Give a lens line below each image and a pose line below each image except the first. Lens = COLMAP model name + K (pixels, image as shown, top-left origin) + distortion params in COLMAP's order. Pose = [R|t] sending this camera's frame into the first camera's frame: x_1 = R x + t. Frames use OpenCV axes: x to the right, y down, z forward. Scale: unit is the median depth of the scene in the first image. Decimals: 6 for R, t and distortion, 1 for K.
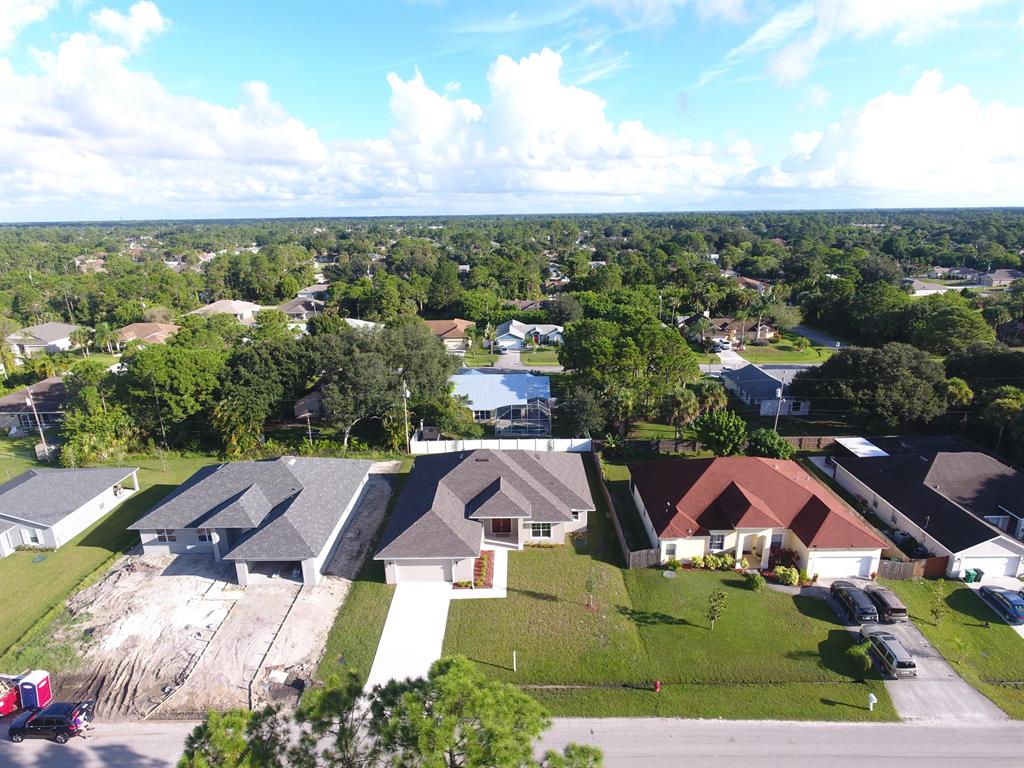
lens RADIAL K [[603.3, 0, 512.0], [0, 603.3, 384.0], [0, 0, 1]] dist [0.001156, -0.001067]
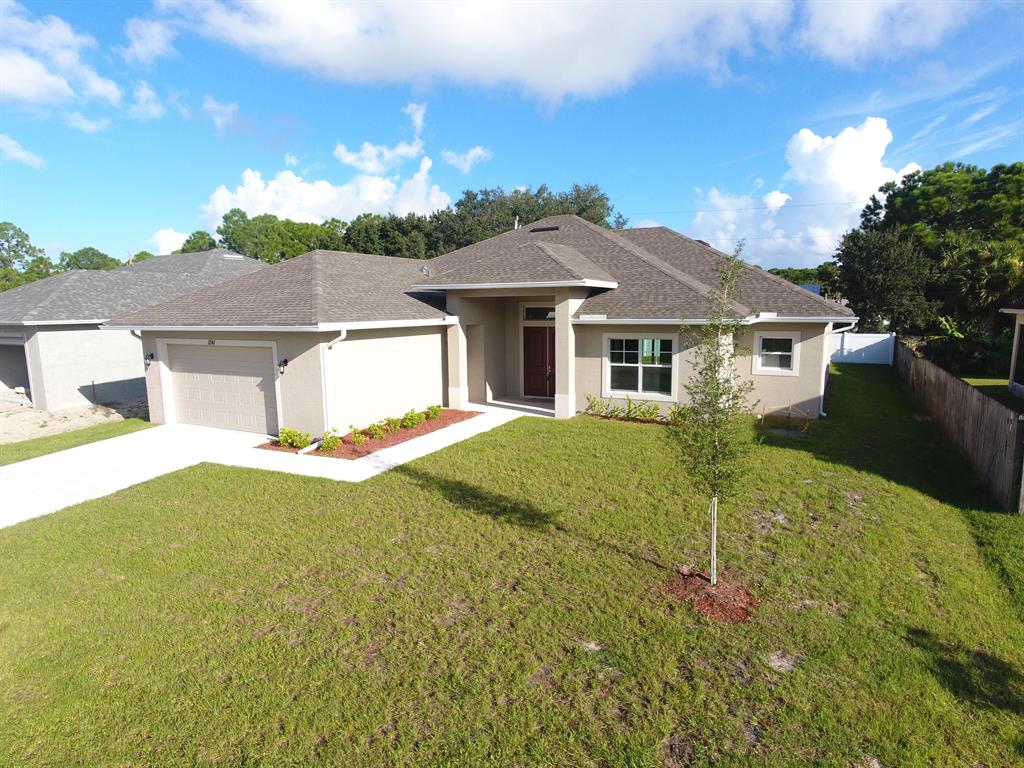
lens RADIAL K [[603.3, 0, 512.0], [0, 603.3, 384.0], [0, 0, 1]] dist [0.001156, -0.001067]
pose [[0.880170, 0.064937, -0.470196, 0.142521], [-0.129880, 0.985741, -0.106987, 0.311570], [0.456544, 0.155236, 0.876053, 0.762674]]
